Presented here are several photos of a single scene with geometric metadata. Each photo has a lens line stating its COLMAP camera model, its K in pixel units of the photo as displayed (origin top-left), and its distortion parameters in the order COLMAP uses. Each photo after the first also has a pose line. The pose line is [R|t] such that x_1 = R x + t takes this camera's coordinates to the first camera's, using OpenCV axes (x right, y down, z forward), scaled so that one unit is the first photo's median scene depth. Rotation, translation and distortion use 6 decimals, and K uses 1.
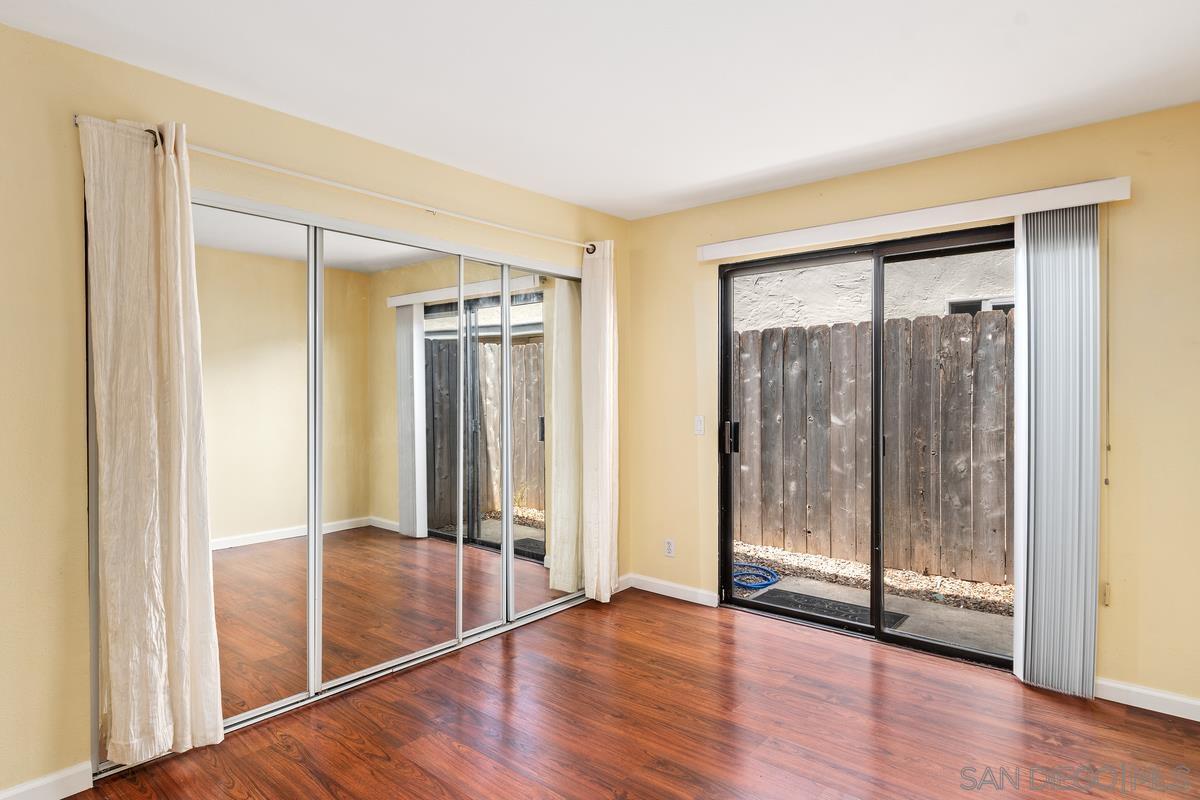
lens RADIAL K [[660.8, 0, 590.0], [0, 660.8, 405.2], [0, 0, 1]] dist [-0.000677, -0.004388]
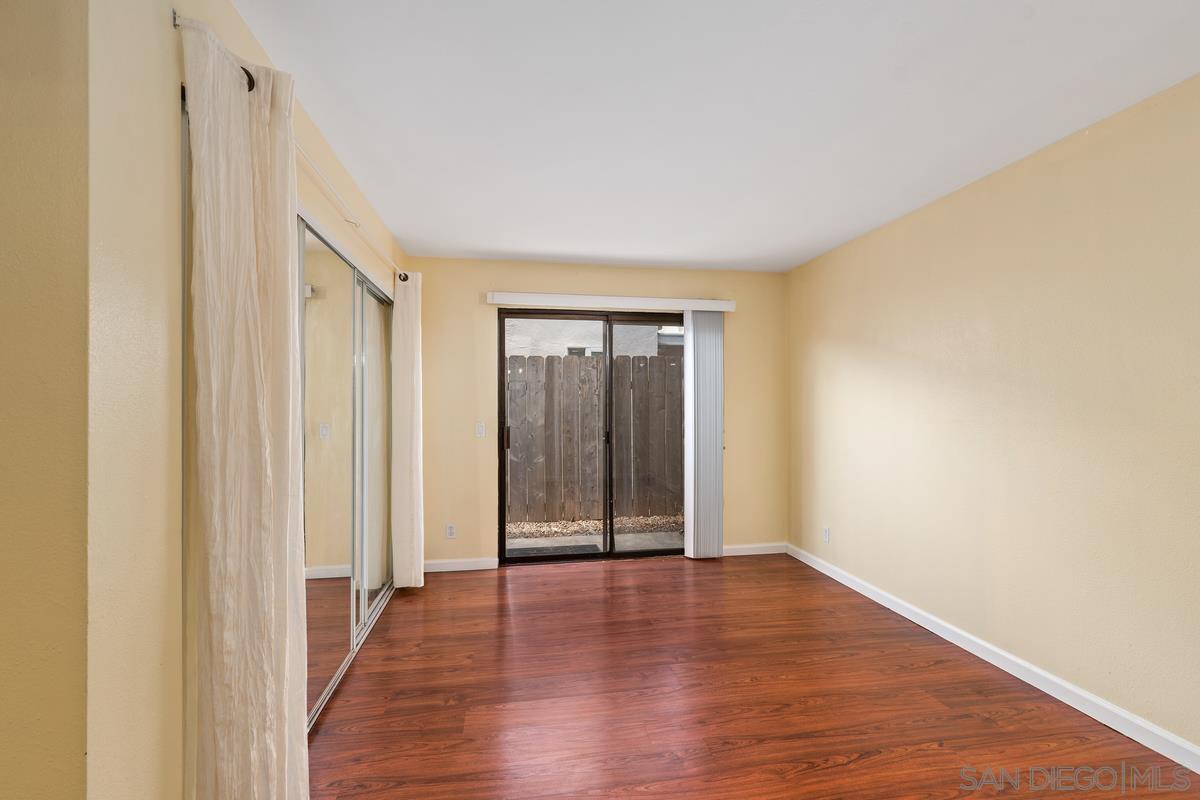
lens RADIAL K [[537.8, 0, 607.7], [0, 537.8, 398.8], [0, 0, 1]] dist [-0.006880, -0.001210]
pose [[0.635893, 0.009259, 0.771721, -0.495506], [0.014478, 0.999609, -0.023923, -0.000182], [-0.771641, 0.026386, 0.635511, 0.148216]]
